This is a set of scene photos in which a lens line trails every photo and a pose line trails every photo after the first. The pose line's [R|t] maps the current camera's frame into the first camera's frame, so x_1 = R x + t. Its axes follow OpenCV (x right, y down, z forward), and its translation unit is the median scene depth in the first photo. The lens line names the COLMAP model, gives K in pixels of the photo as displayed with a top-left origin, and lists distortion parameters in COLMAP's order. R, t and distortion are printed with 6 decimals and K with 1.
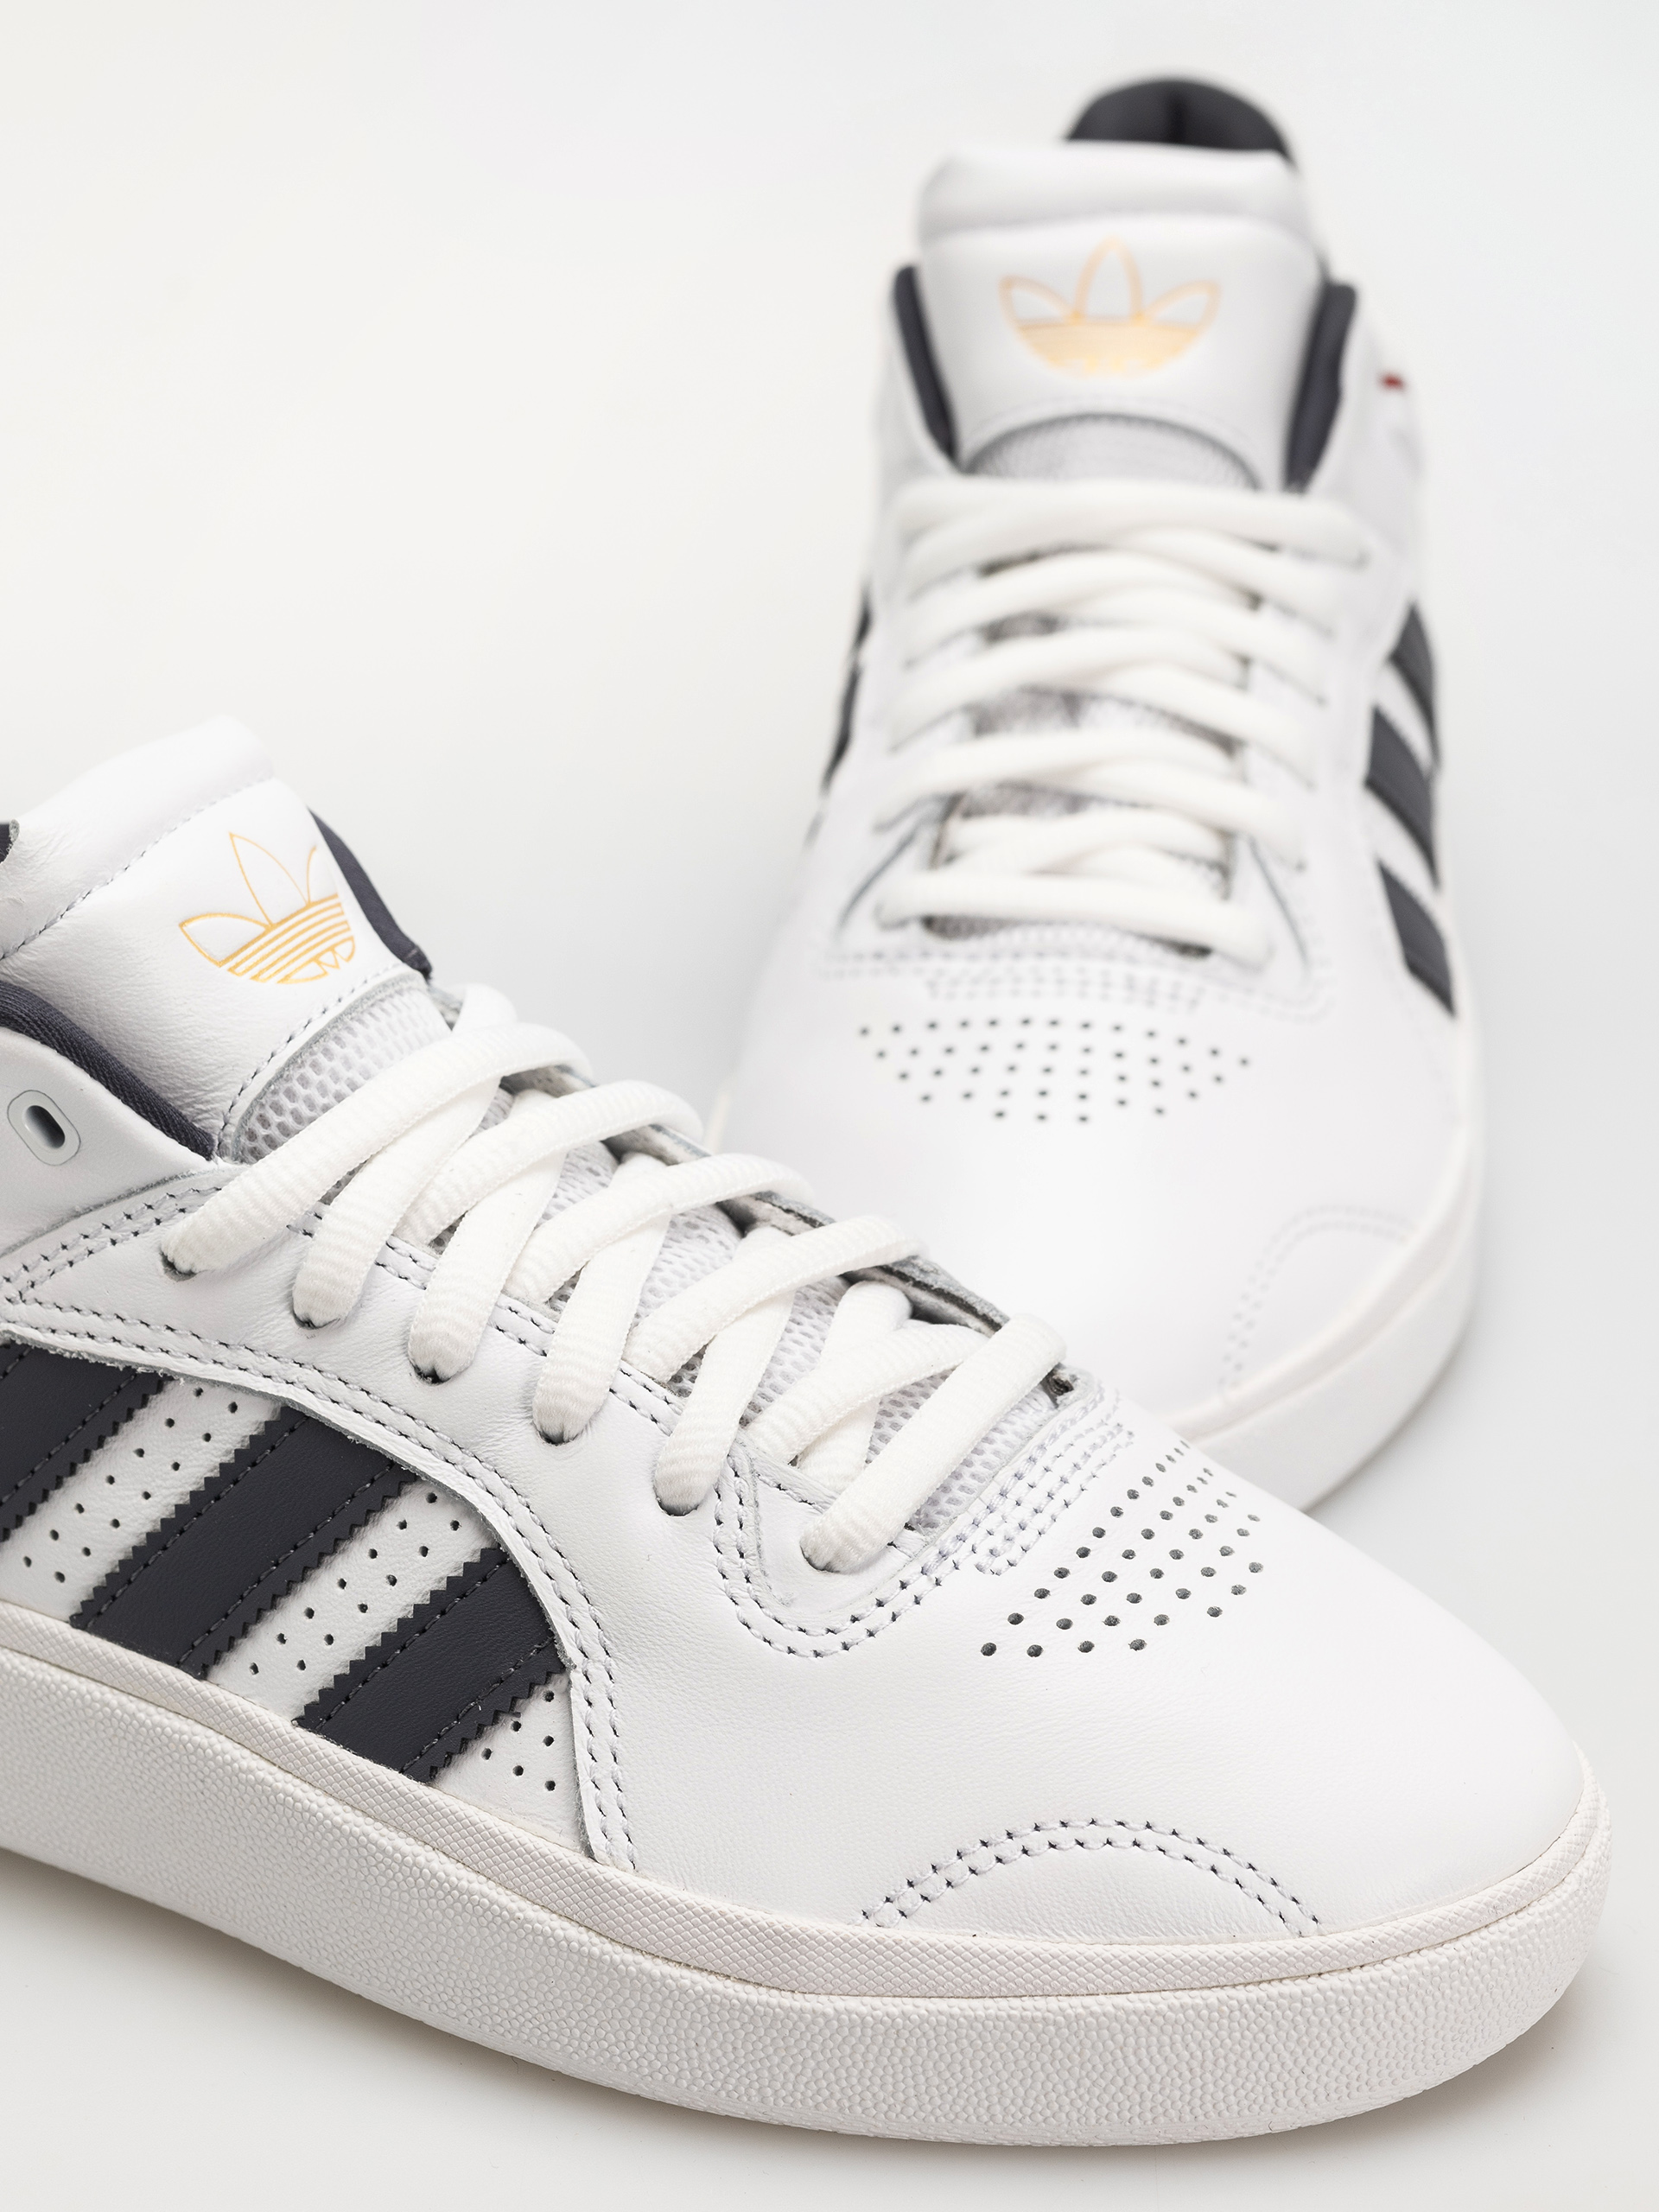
lens RADIAL K [[7259.3, 0, 822.3], [0, 7259.3, 1104.4], [0, 0, 1]] dist [0.063947, 0.000000]
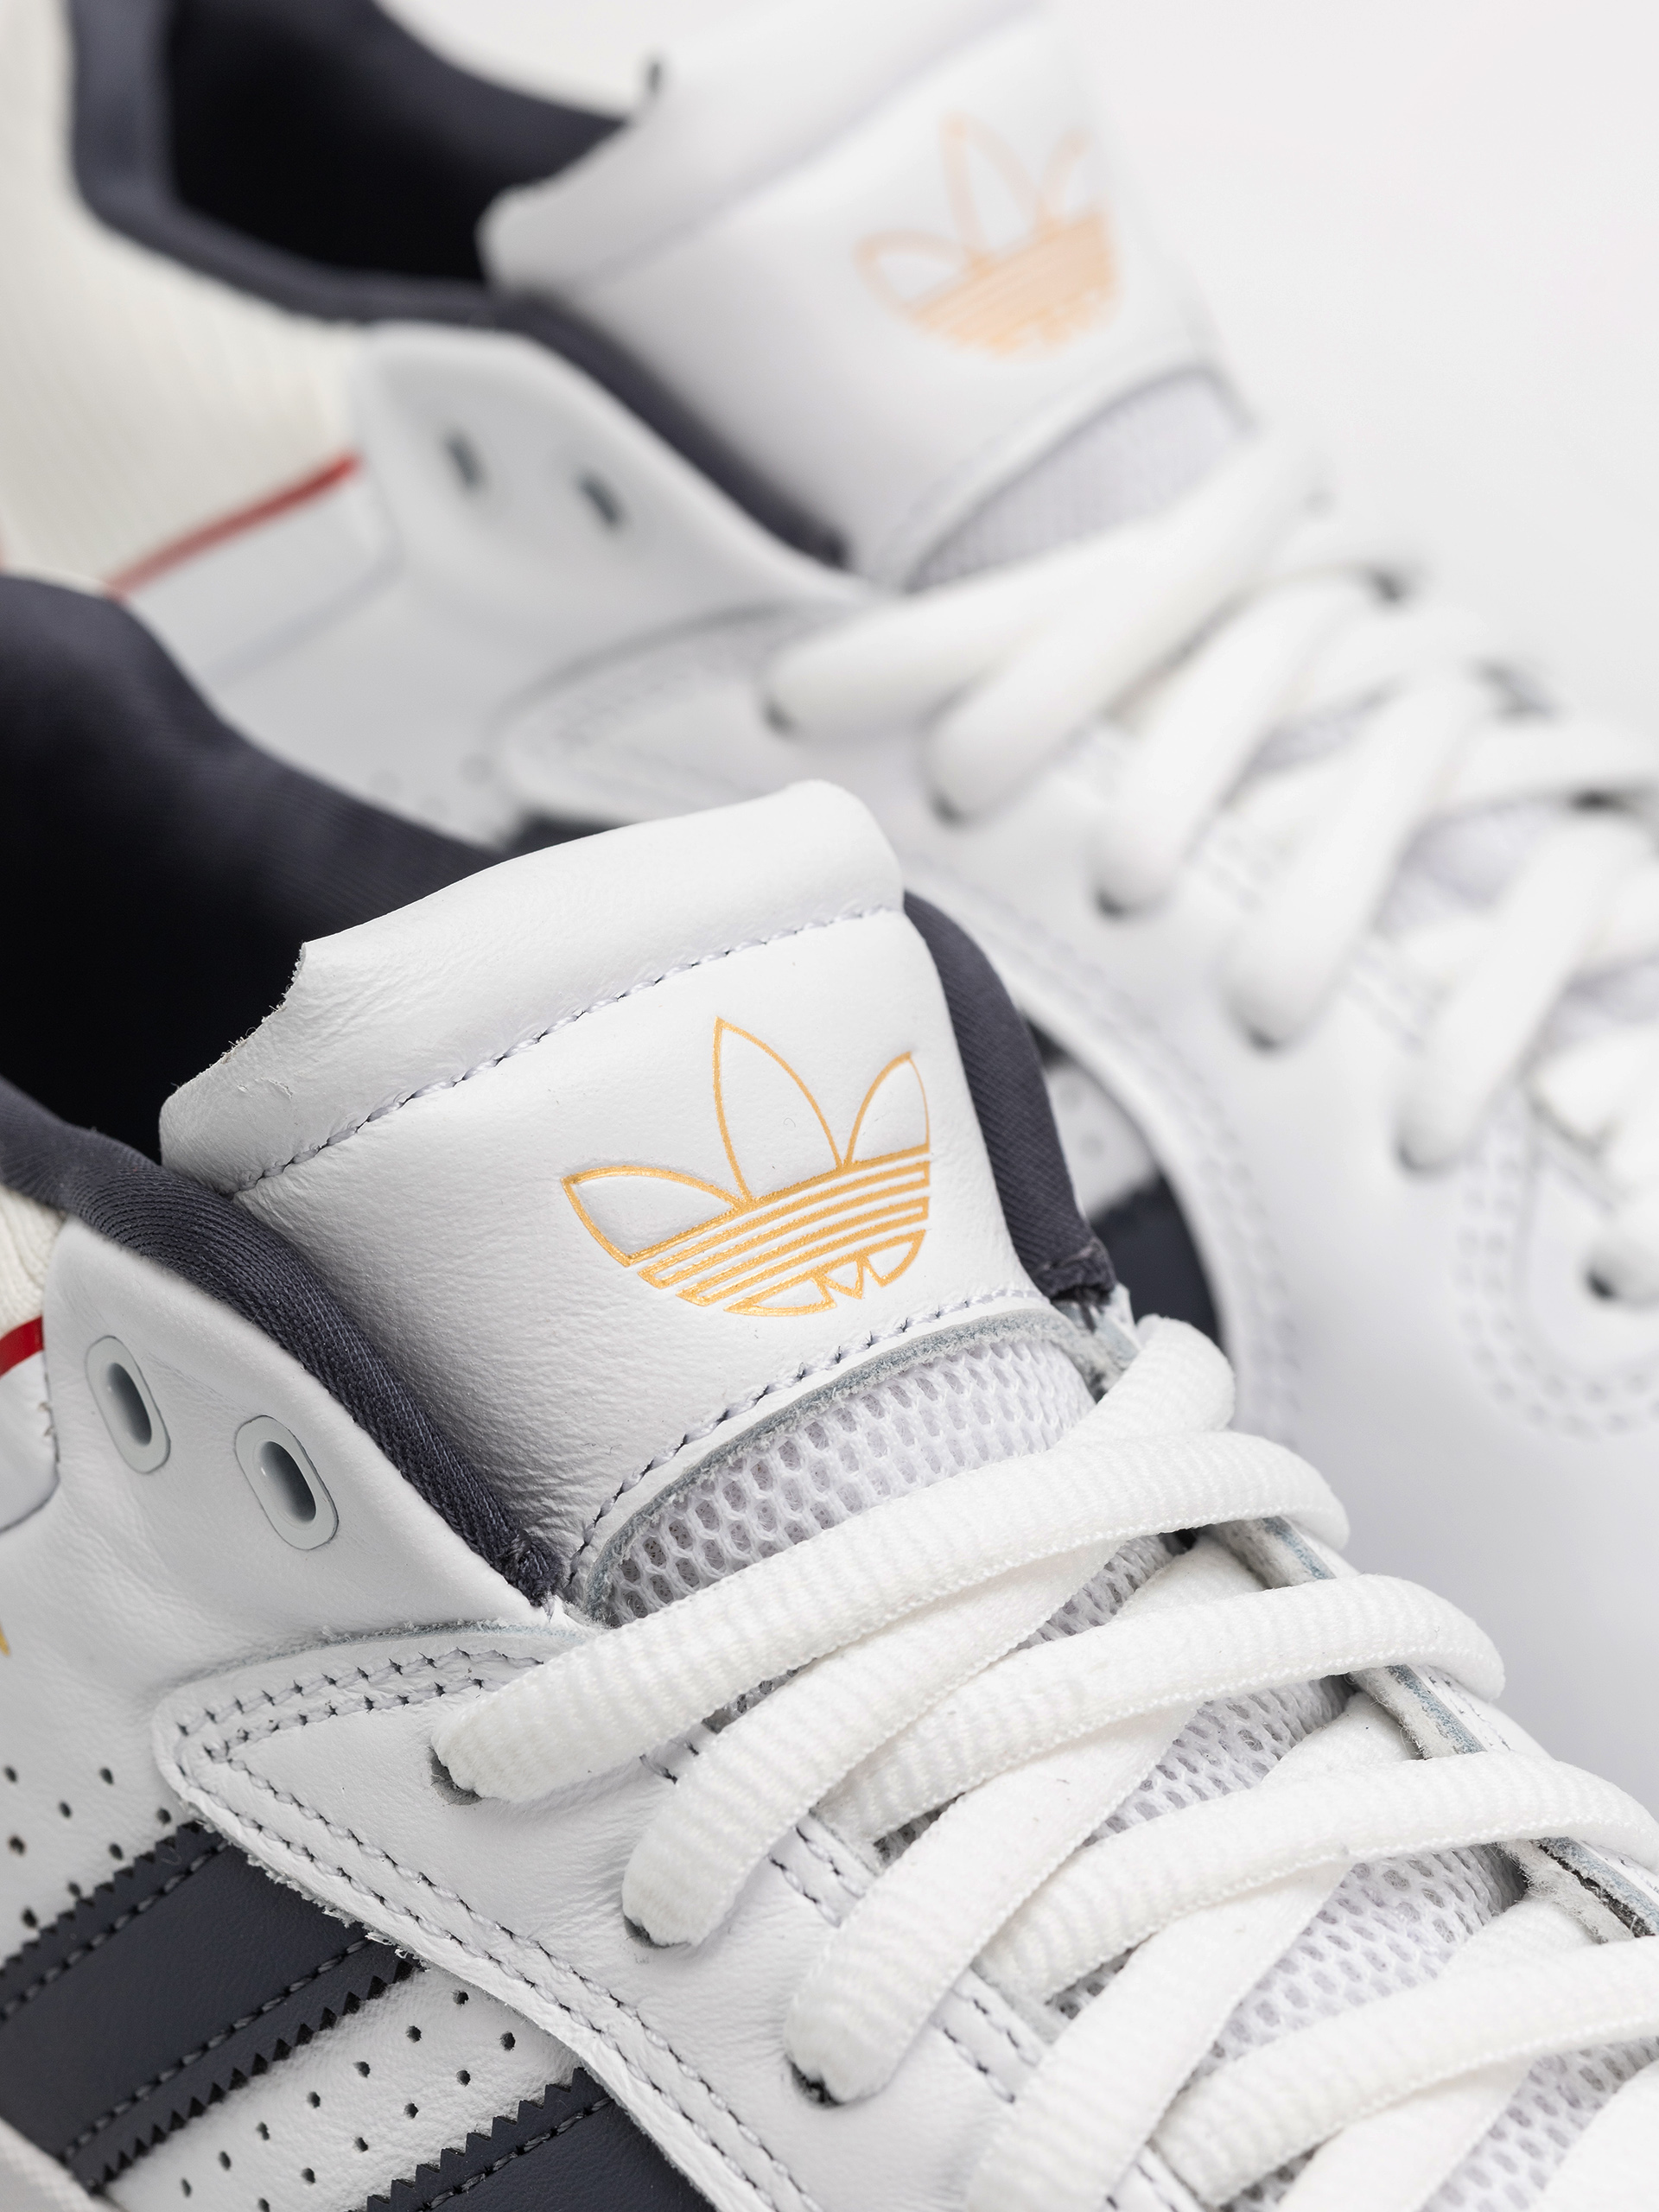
lens RADIAL K [[7259.3, 0, 841.1], [0, 7259.3, 1112.7], [0, 0, 1]] dist [0.063947, 0.000000]
pose [[0.936242, 0.195041, -0.292250, 0.092969], [-0.169519, 0.979312, 0.110505, -0.094824], [0.307757, -0.053918, 0.949936, 0.477721]]
